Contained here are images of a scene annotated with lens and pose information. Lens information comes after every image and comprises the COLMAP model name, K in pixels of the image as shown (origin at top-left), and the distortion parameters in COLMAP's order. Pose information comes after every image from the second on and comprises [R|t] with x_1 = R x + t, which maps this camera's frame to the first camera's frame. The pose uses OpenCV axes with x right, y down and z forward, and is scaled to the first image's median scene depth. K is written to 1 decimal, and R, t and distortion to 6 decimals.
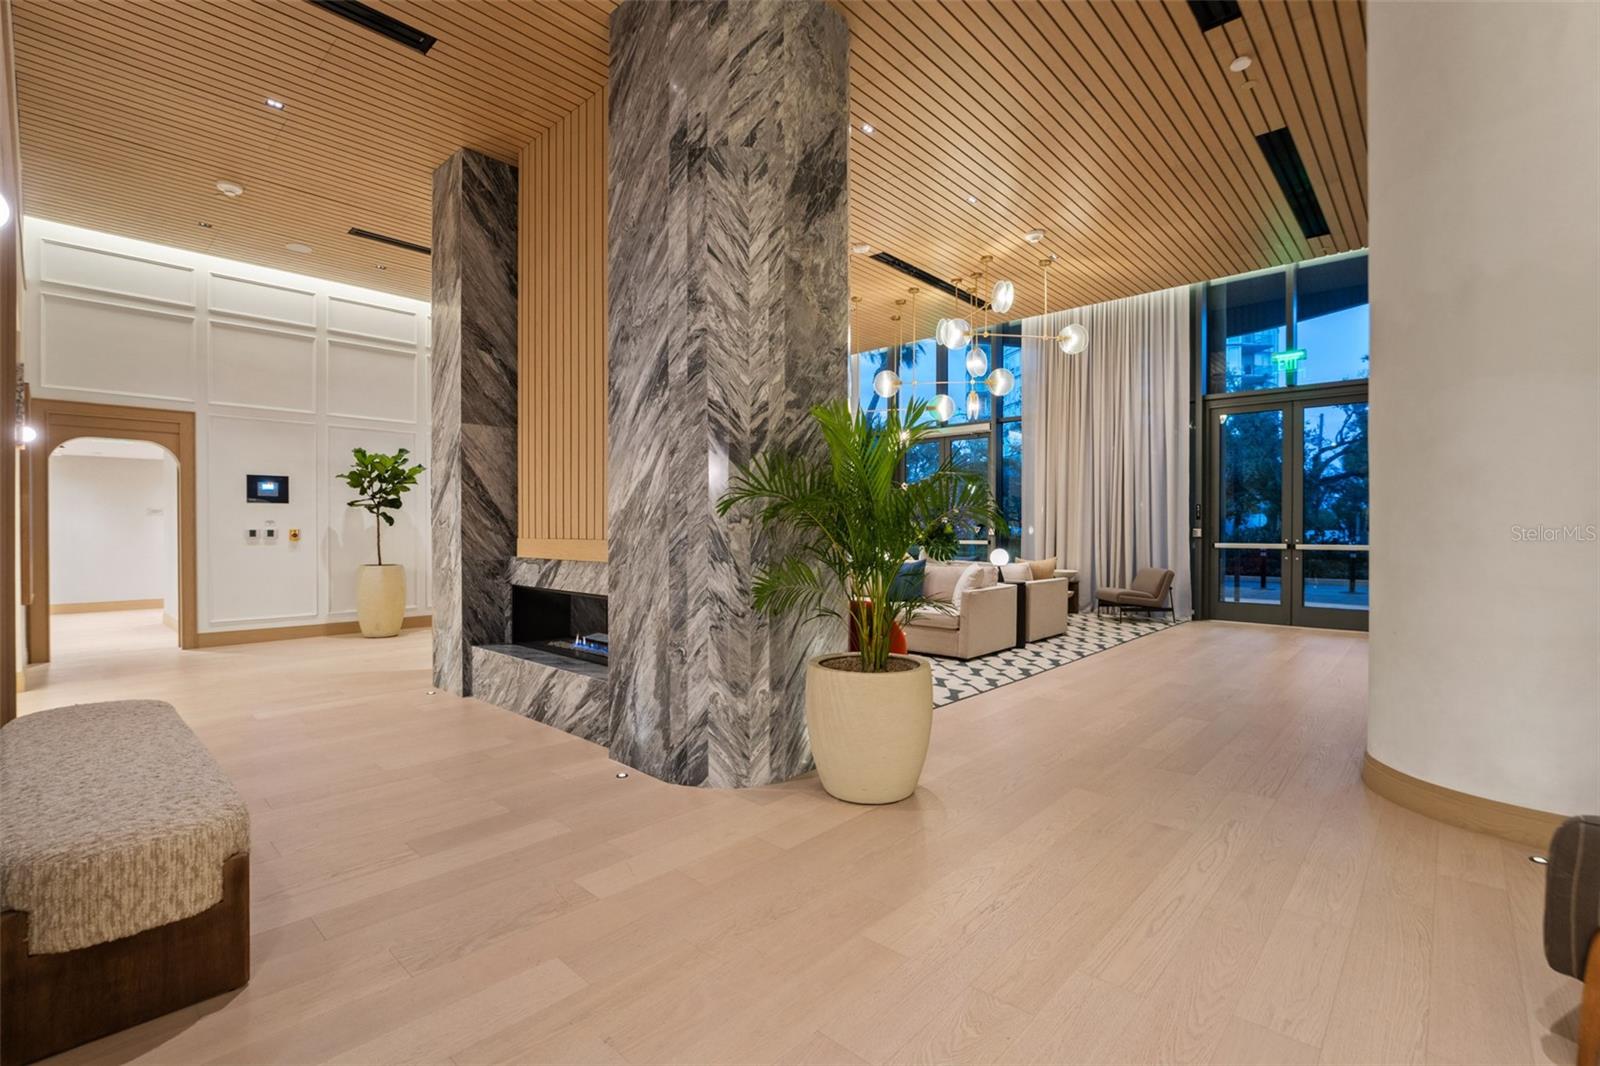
lens RADIAL K [[699.6, 0, 799.8], [0, 699.6, 535.5], [0, 0, 1]] dist [0.000606, 0.000059]
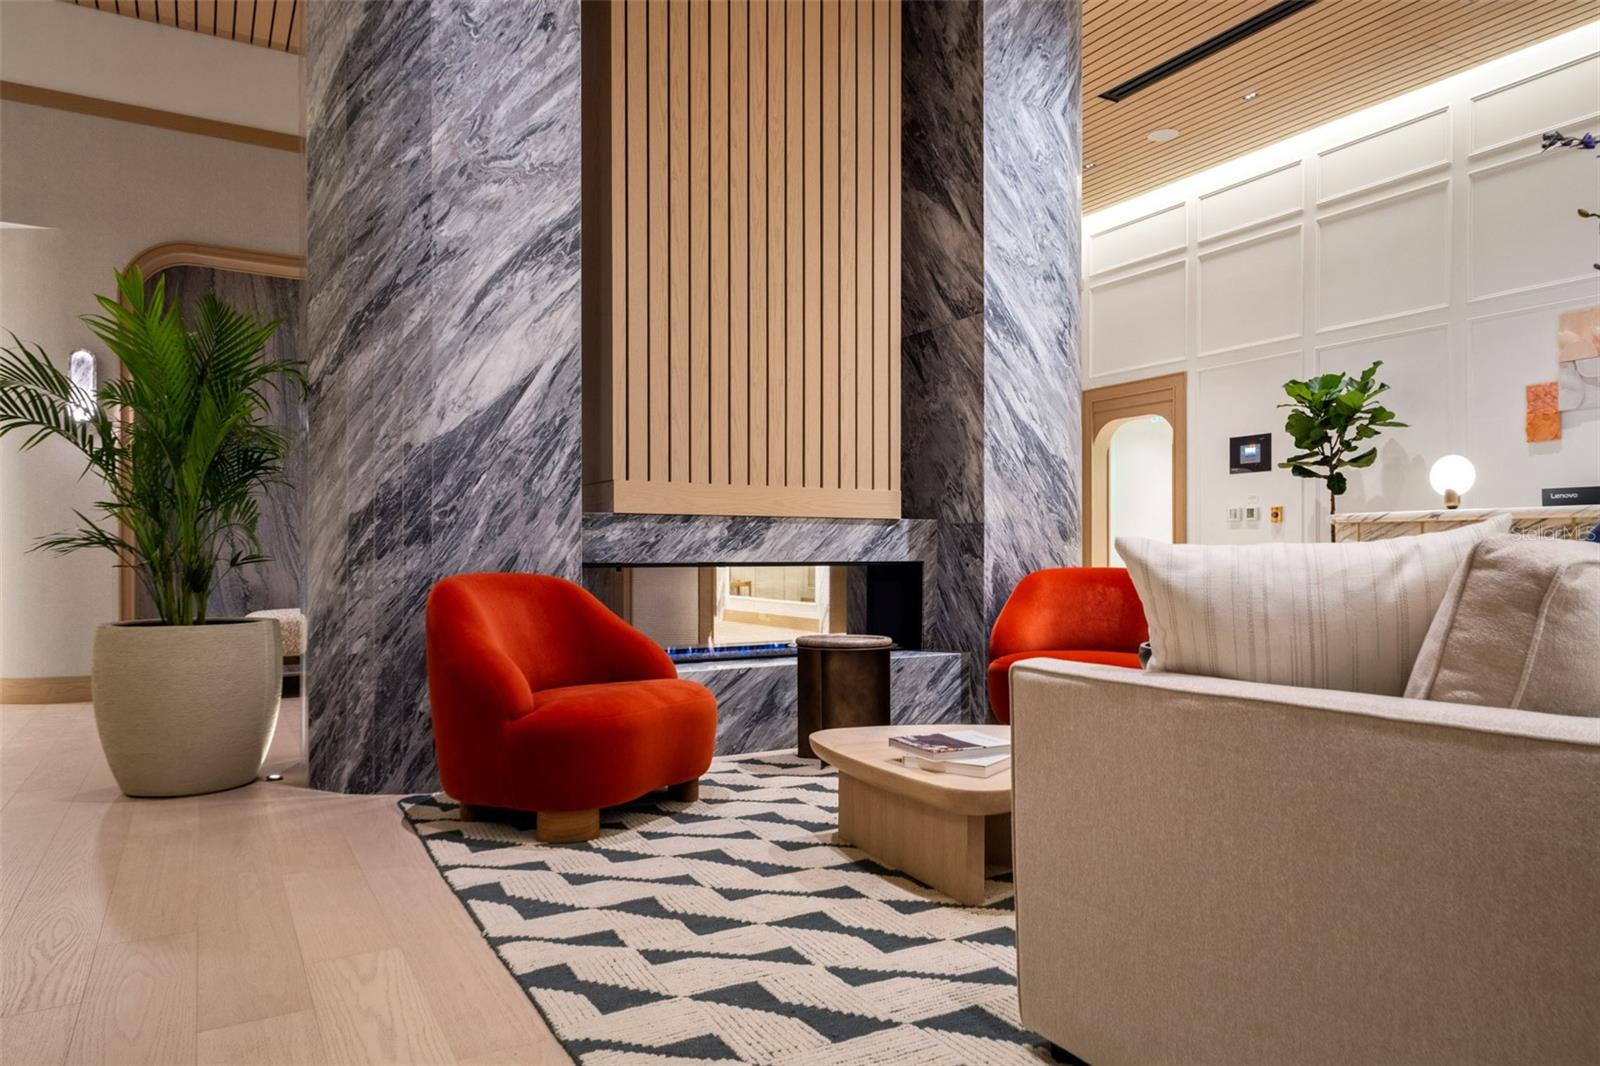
lens RADIAL K [[1034.0, 0, 802.8], [0, 1034.0, 544.3], [0, 0, 1]] dist [0.027831, -0.000795]
pose [[-0.283723, -0.002345, -0.958904, 0.438506], [-0.002554, 0.999995, -0.001689, 0.033364], [0.958903, 0.001970, -0.283727, 0.857079]]
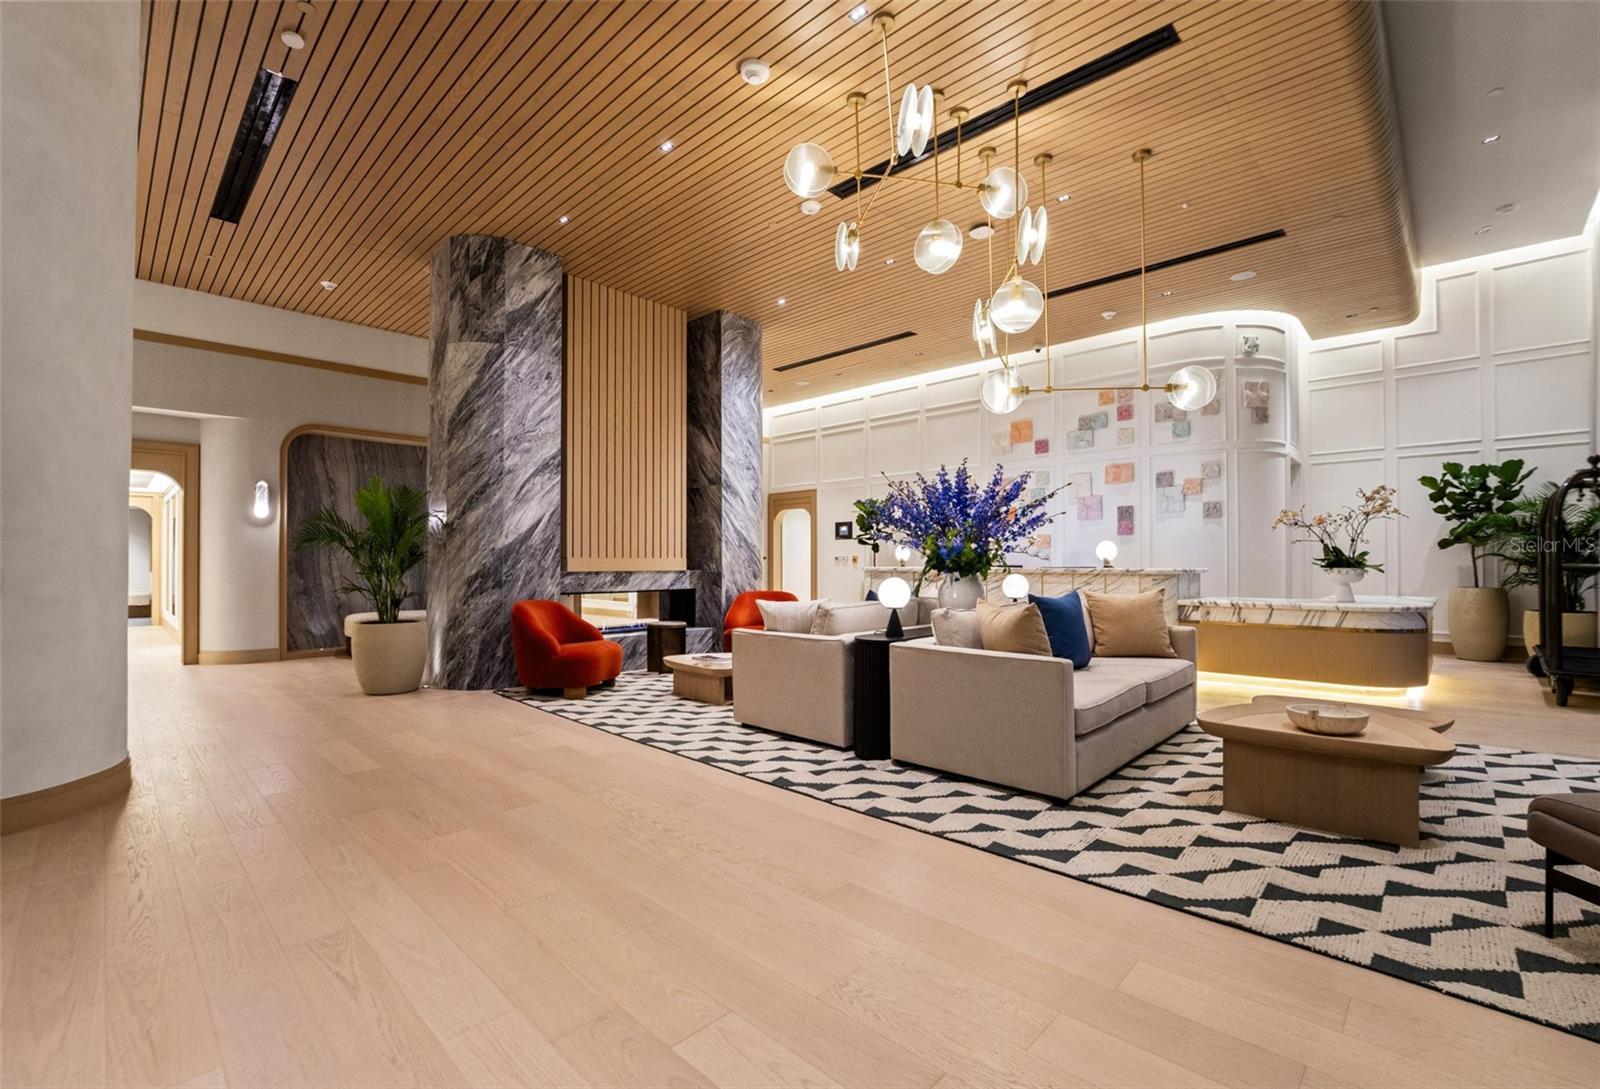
lens RADIAL K [[690.2, 0, 758.7], [0, 690.2, 555.5], [0, 0, 1]] dist [-0.000938, 0.000244]
pose [[-0.054442, -0.003328, -0.998511, 0.810476], [-0.003405, 0.999989, -0.003147, -0.004559], [0.998511, 0.003229, -0.054453, 0.892858]]
